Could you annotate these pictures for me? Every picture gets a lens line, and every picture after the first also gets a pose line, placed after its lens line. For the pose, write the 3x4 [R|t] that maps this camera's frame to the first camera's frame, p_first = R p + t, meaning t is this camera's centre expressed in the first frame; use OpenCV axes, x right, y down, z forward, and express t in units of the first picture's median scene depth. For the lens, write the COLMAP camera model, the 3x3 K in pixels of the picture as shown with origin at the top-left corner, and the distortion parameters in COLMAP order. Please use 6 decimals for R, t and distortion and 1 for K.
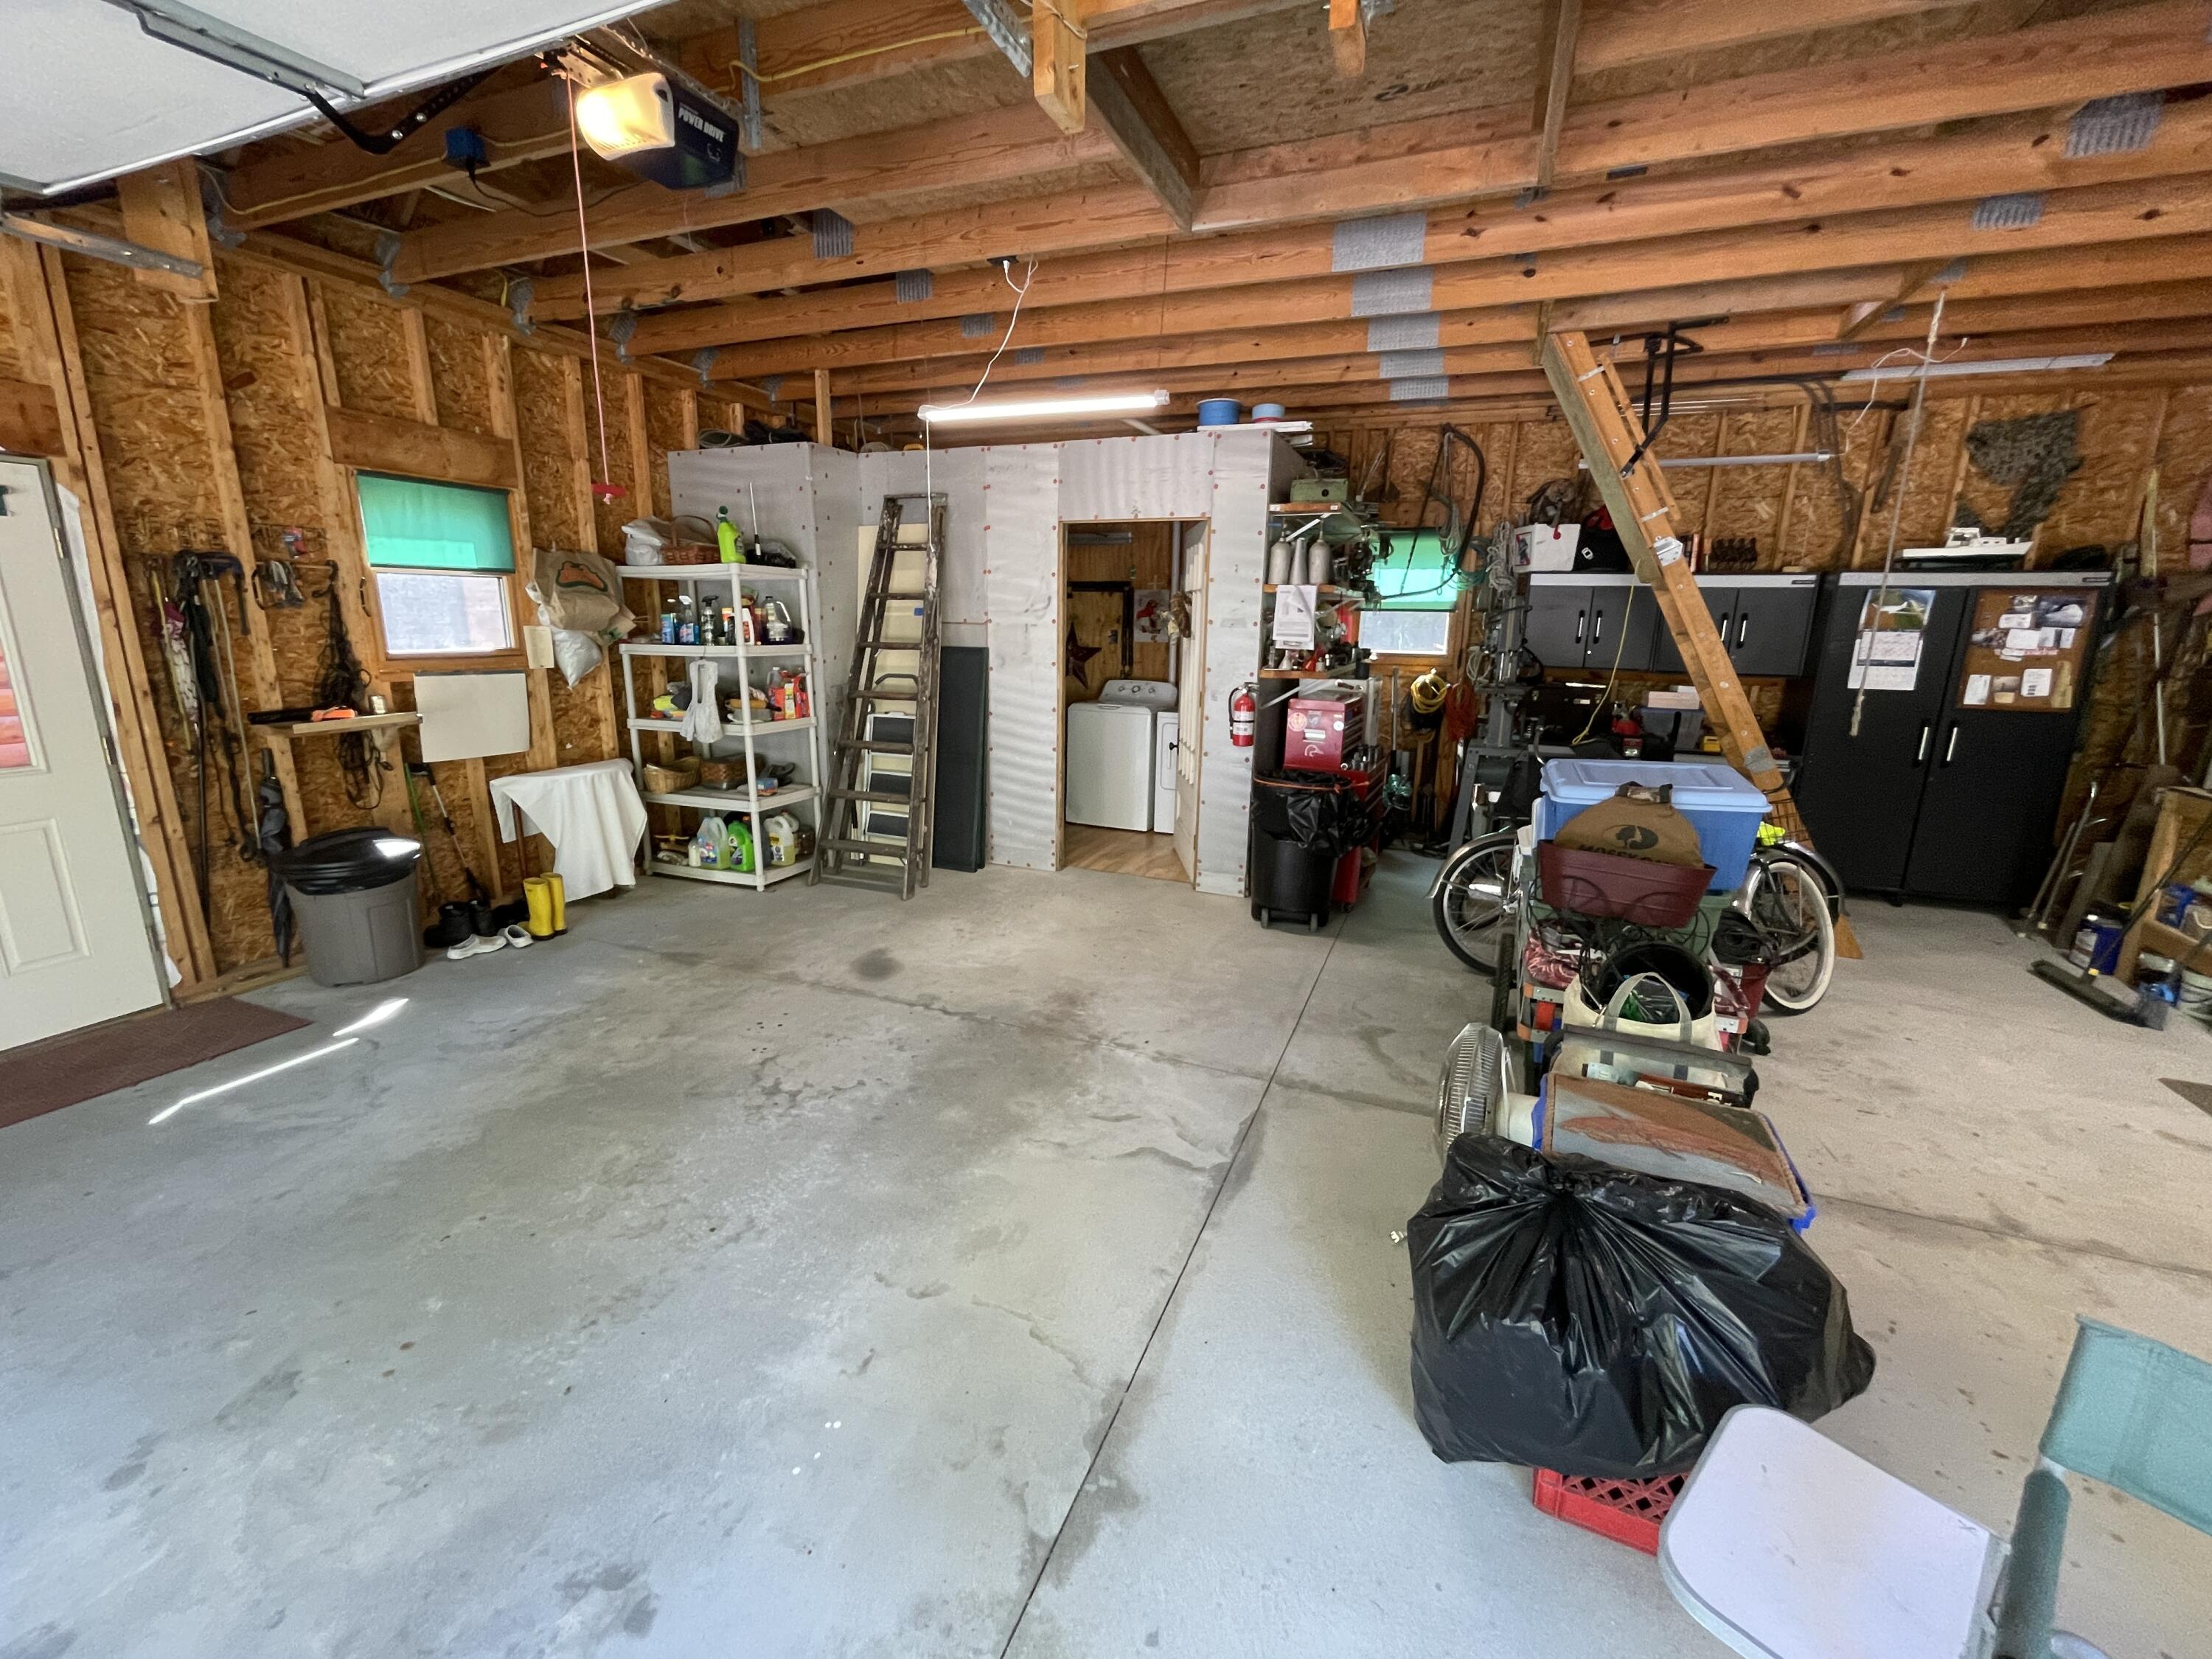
lens RADIAL K [[903.7, 0, 1098.7], [0, 903.7, 819.5], [0, 0, 1]] dist [-0.002768, 0.000194]
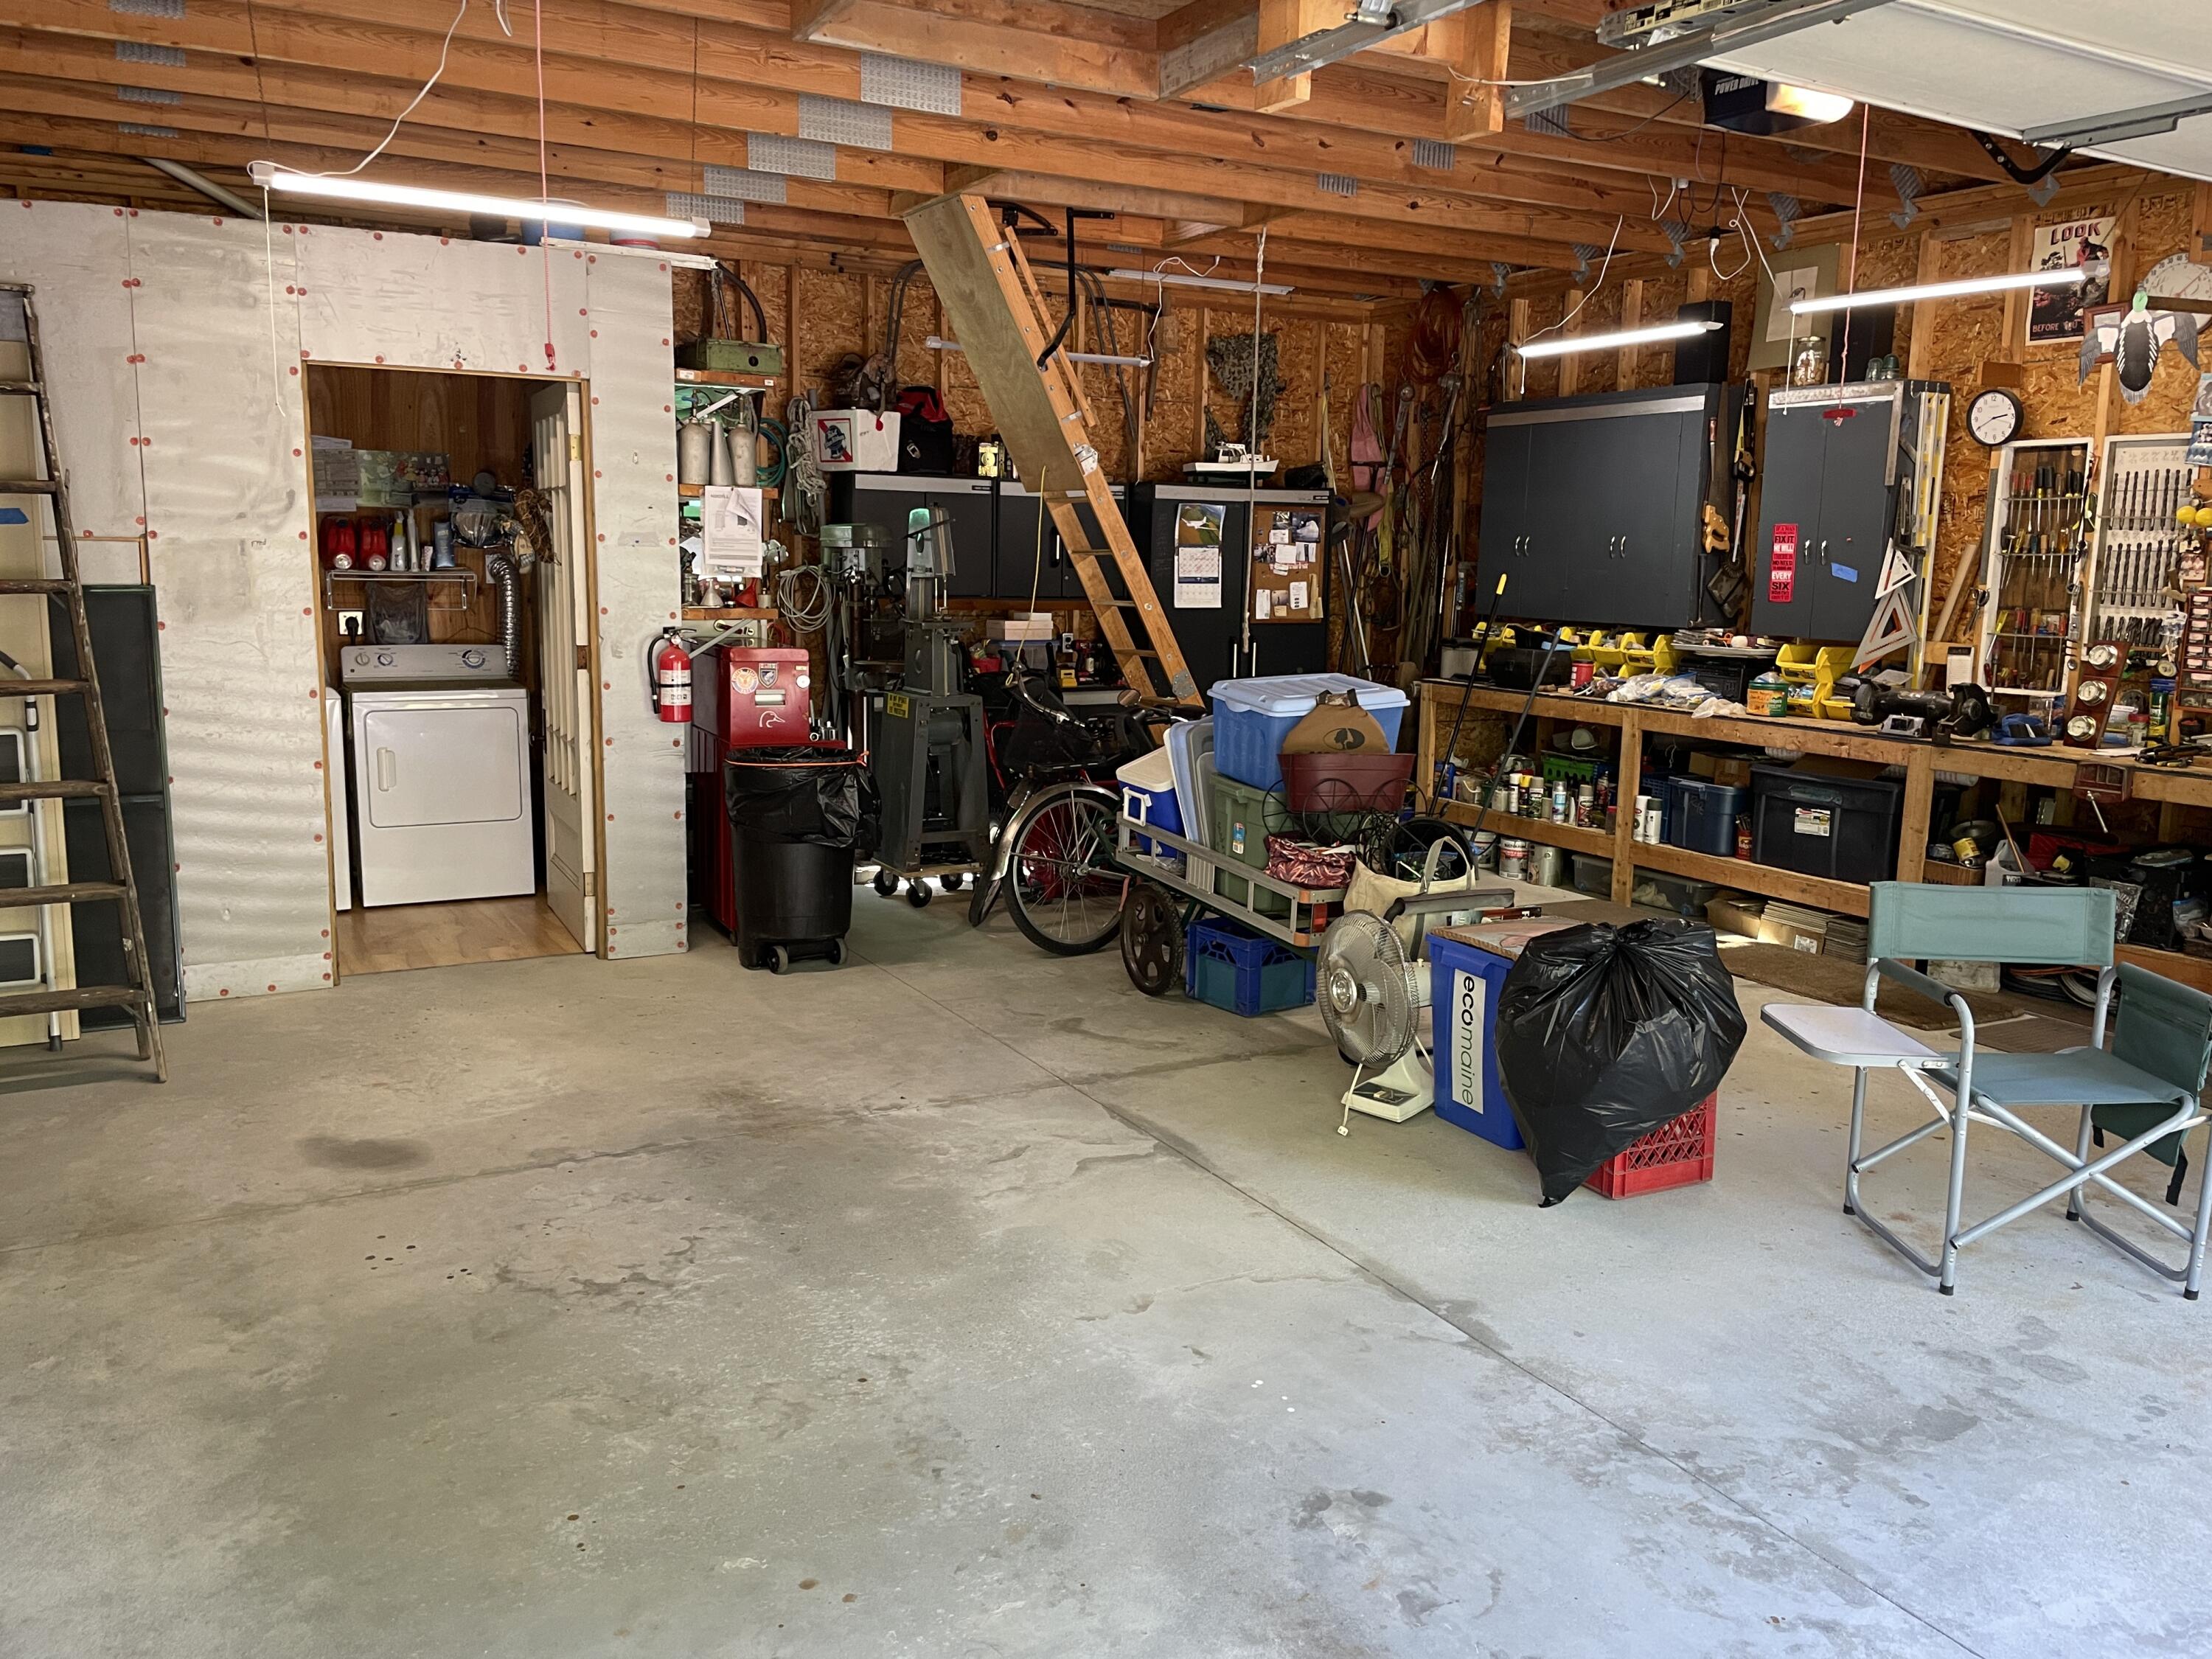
lens RADIAL K [[1671.4, 0, 1107.3], [0, 1671.4, 790.1], [0, 0, 1]] dist [0.140431, -0.201639]
pose [[0.624177, -0.118321, 0.772272, -0.635821], [0.164371, 0.986230, 0.018252, -0.002086], [-0.763797, 0.115546, 0.635030, -0.033406]]
